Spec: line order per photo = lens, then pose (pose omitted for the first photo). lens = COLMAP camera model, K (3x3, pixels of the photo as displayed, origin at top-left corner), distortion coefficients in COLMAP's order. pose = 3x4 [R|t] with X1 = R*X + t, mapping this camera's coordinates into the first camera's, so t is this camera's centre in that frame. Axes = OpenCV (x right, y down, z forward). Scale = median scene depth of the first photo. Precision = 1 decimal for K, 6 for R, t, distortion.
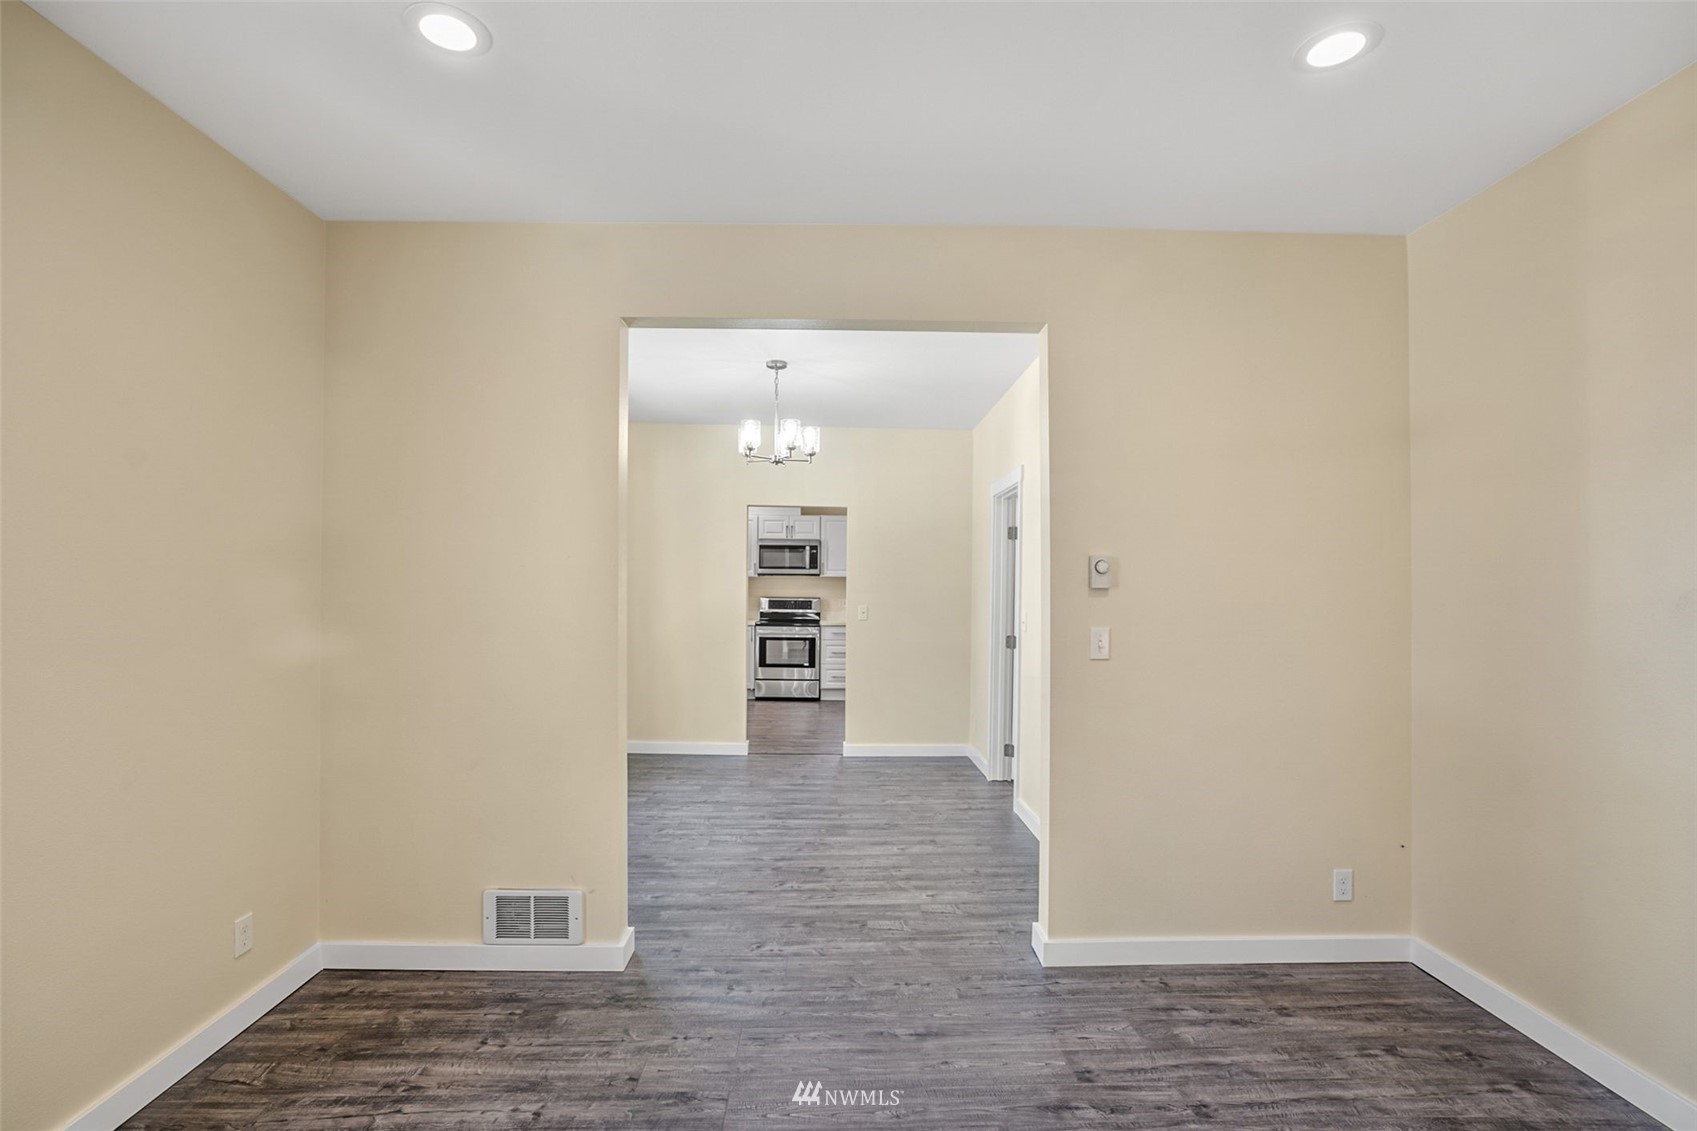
lens RADIAL K [[789.3, 0, 845.4], [0, 789.3, 591.6], [0, 0, 1]] dist [-0.055746, 0.030344]
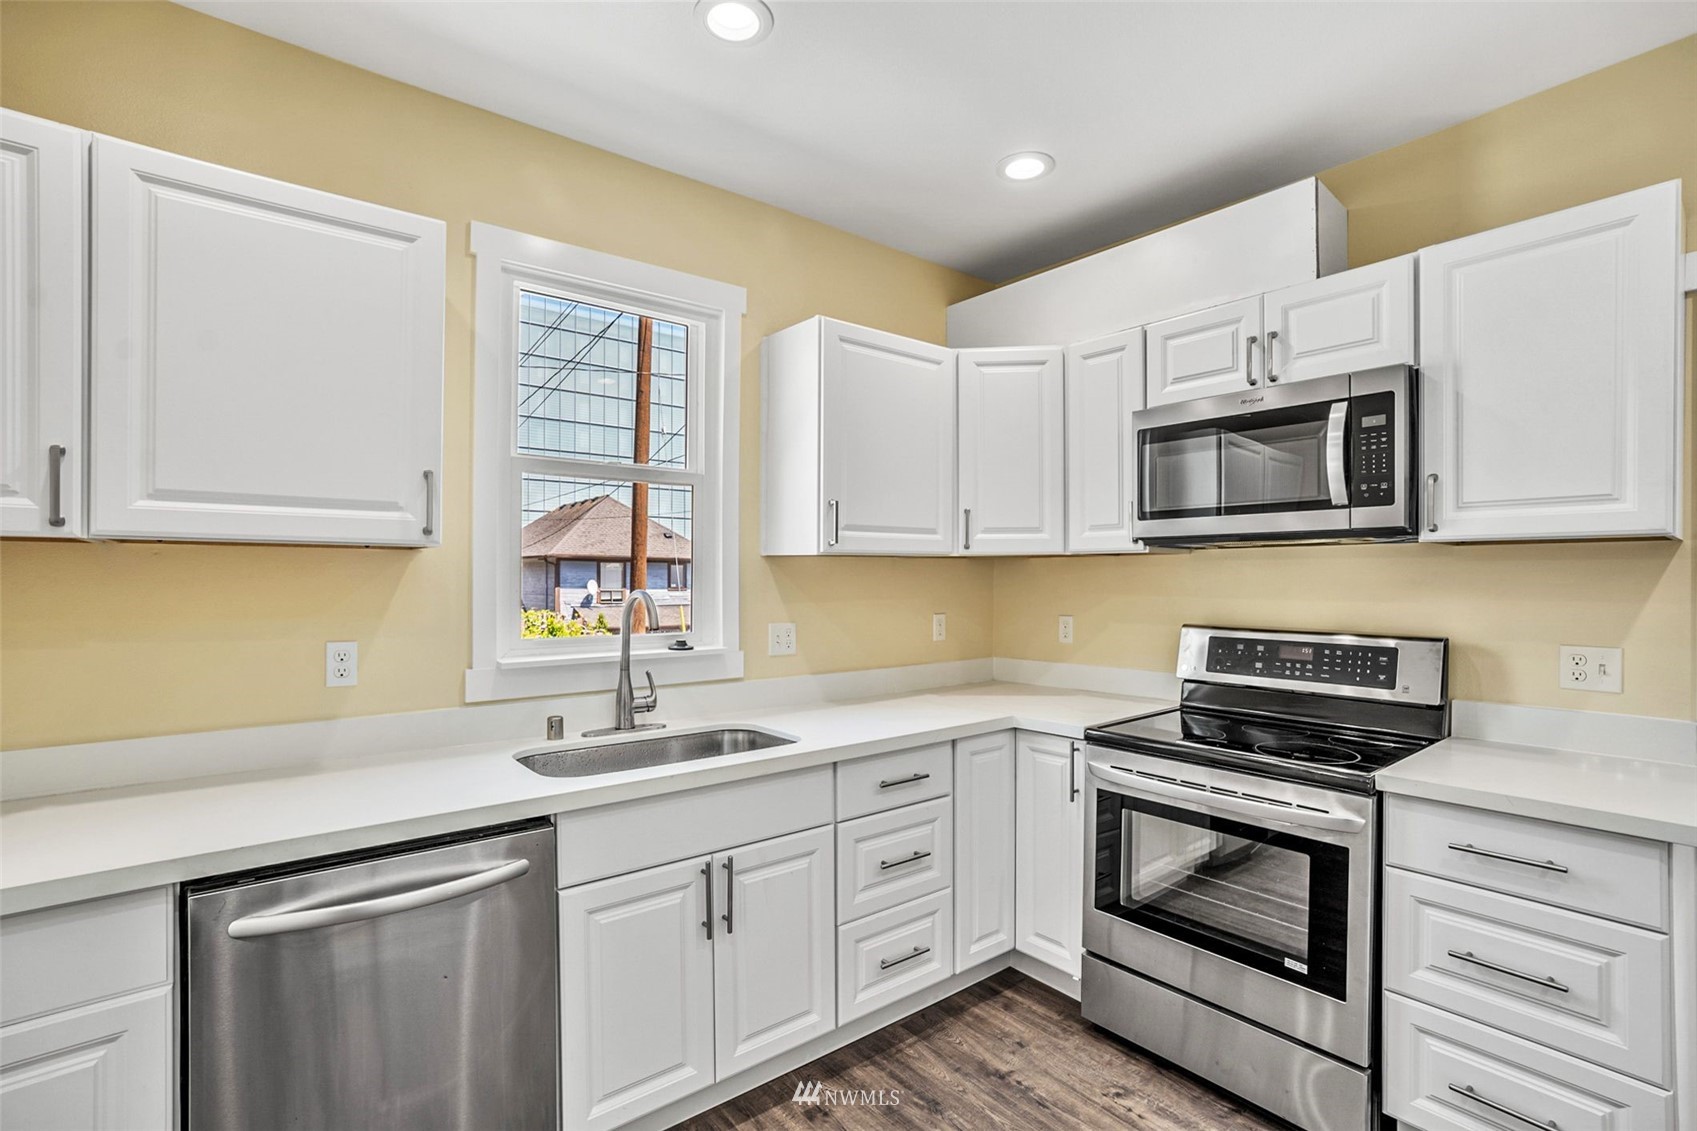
lens RADIAL K [[785.8, 0, 854.7], [0, 785.8, 574.7], [0, 0, 1]] dist [-0.054985, 0.029263]
pose [[0.613910, -0.008689, -0.789328, 0.105794], [-0.001258, 0.999927, -0.011985, -0.019672], [0.789375, 0.008351, 0.613854, 2.116928]]
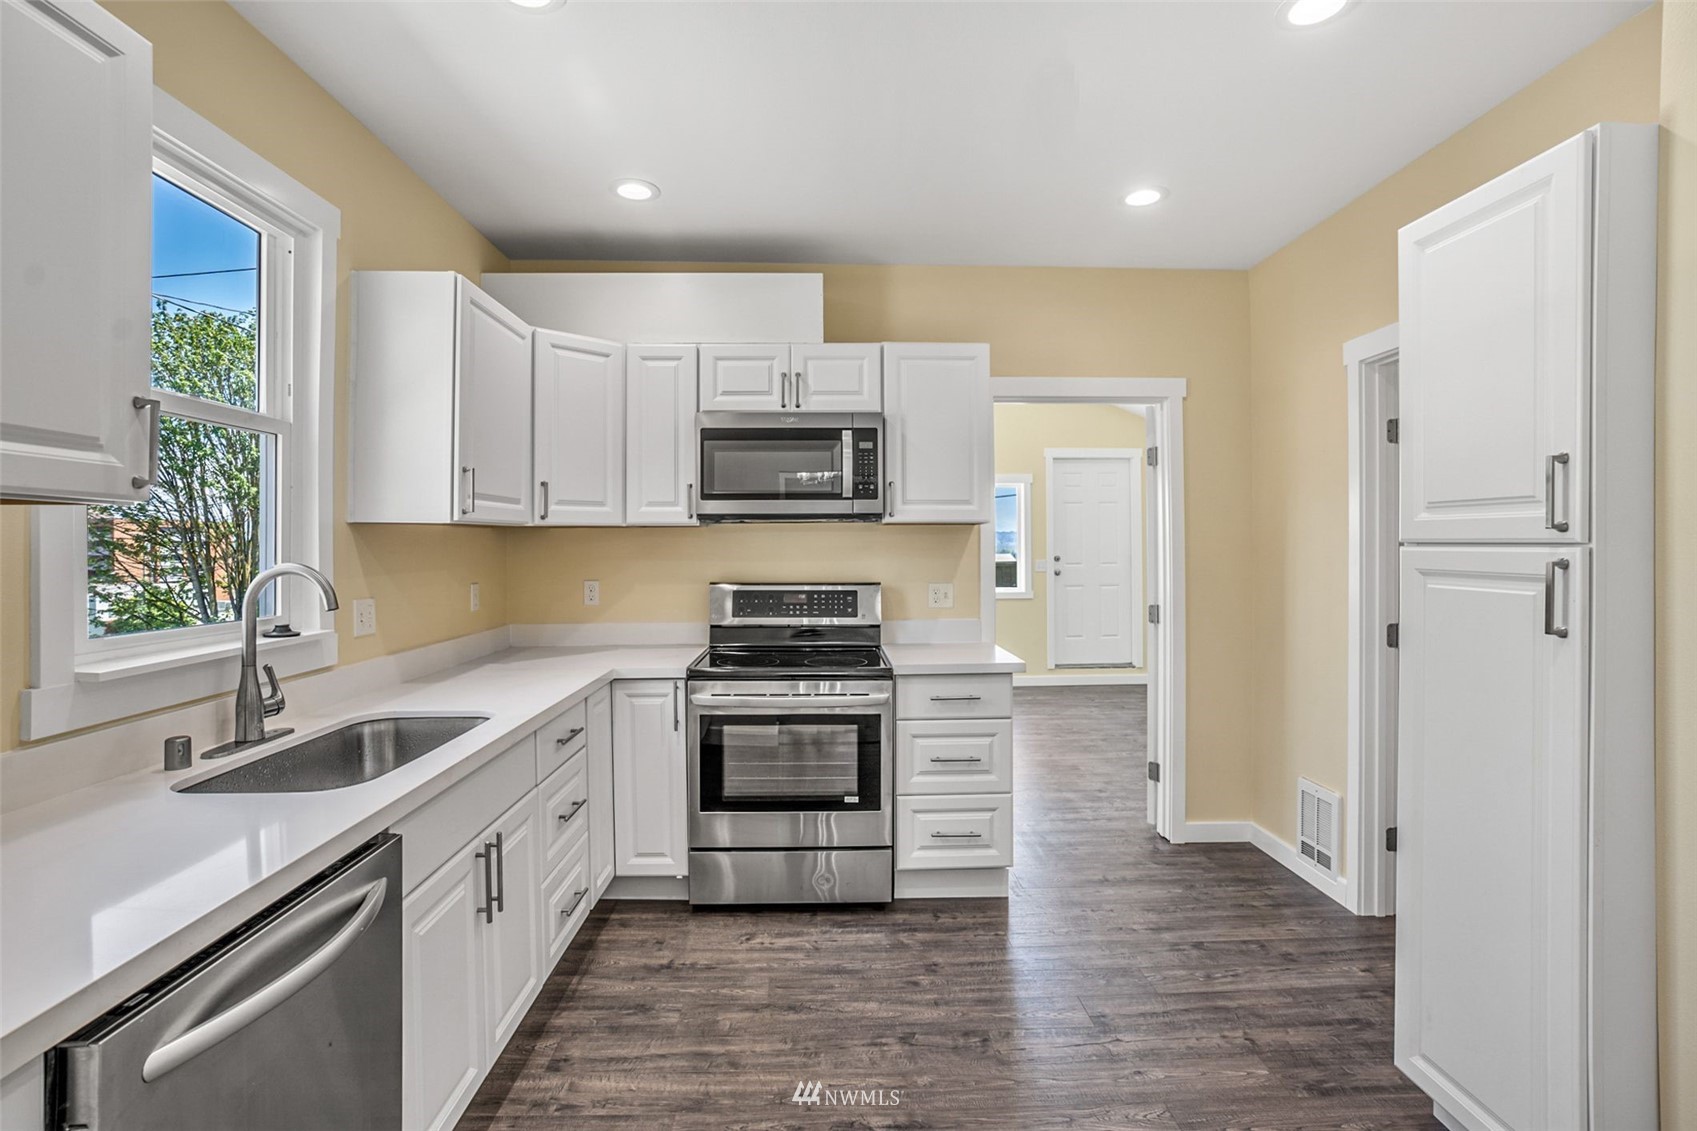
lens RADIAL K [[800.2, 0, 842.7], [0, 800.2, 541.3], [0, 0, 1]] dist [-0.053875, 0.032546]
pose [[0.999821, -0.010871, 0.015484, -0.153143], [0.011035, 0.999883, -0.010550, -0.019532], [-0.015368, 0.010719, 0.999824, 1.838083]]
